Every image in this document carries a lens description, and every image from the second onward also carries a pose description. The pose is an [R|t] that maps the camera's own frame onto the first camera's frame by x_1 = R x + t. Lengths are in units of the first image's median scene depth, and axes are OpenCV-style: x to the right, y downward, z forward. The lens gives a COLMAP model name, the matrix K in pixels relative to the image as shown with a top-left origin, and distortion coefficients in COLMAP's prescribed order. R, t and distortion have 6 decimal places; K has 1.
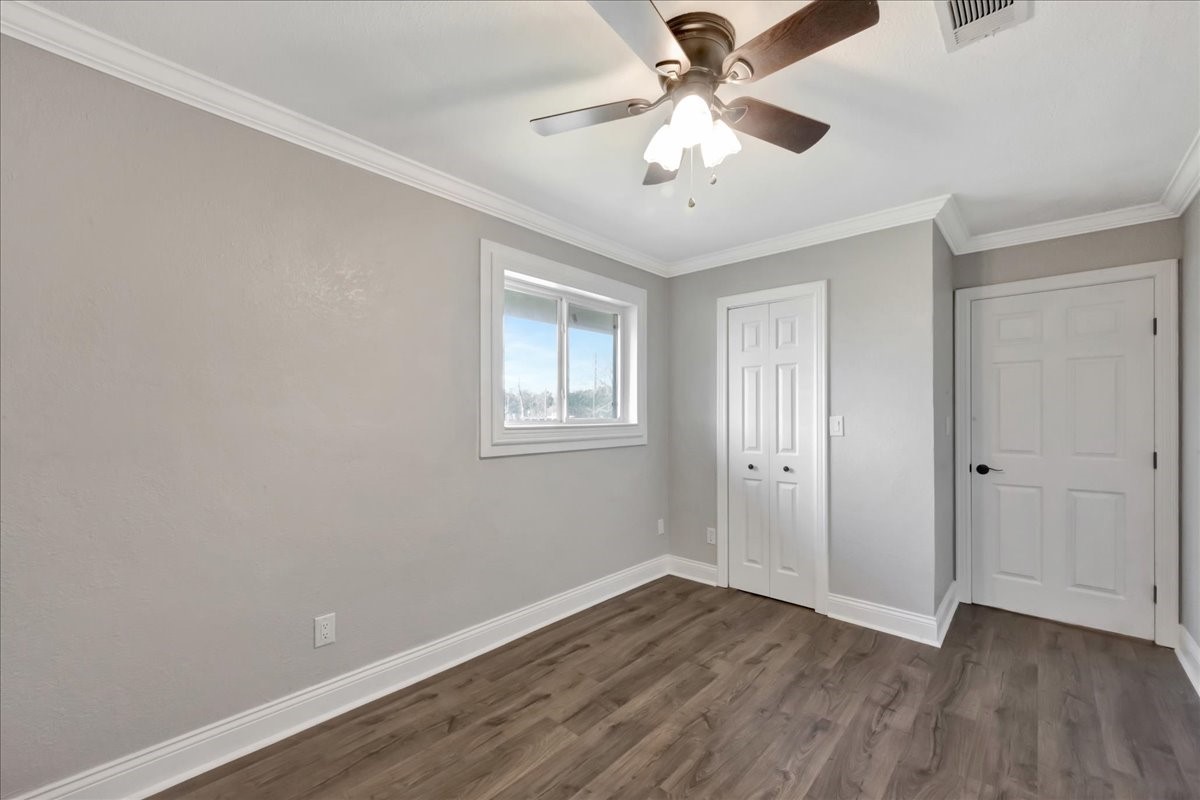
lens RADIAL K [[497.0, 0, 599.6], [0, 497.0, 420.1], [0, 0, 1]] dist [-0.001717, -0.000393]
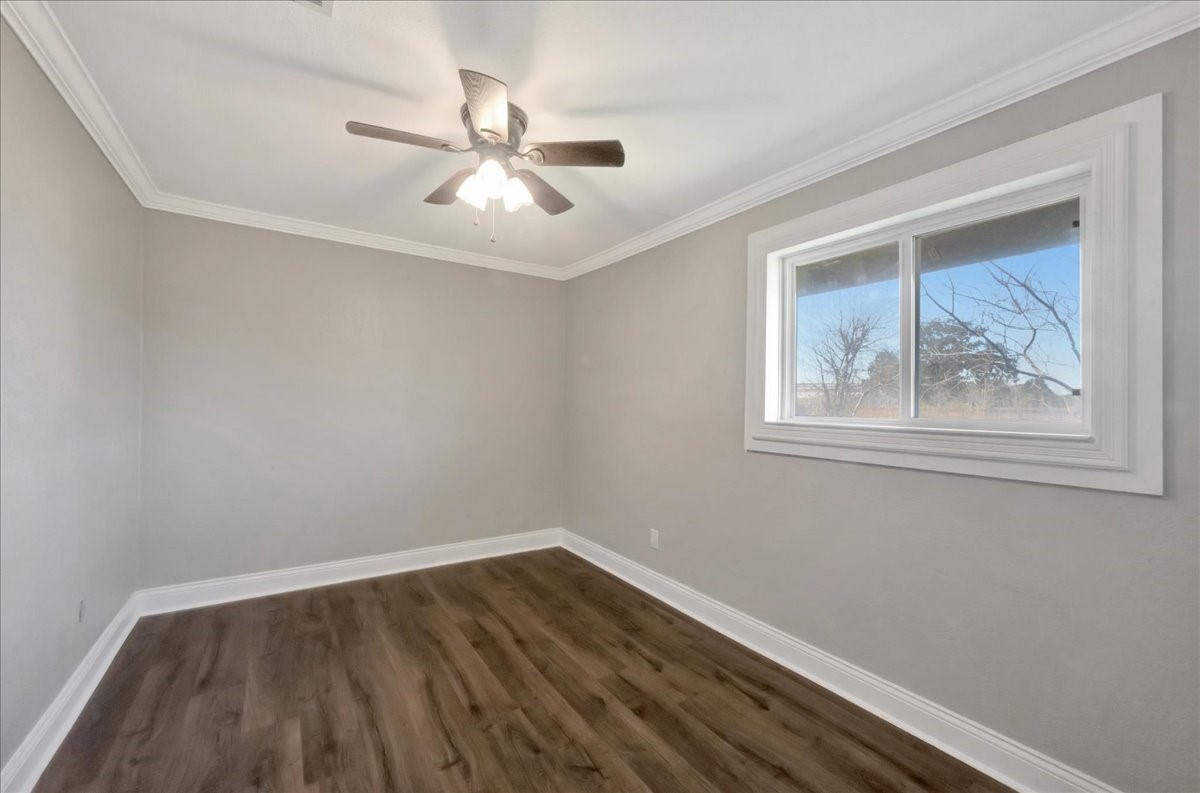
lens RADIAL K [[496.8, 0, 600.0], [0, 496.8, 396.5], [0, 0, 1]] dist [0.000892, 0.000113]
pose [[-0.273763, -0.010137, -0.961744, 0.947982], [-0.021461, 0.999760, -0.004428, -0.026529], [0.961558, 0.019428, -0.273915, 1.139060]]
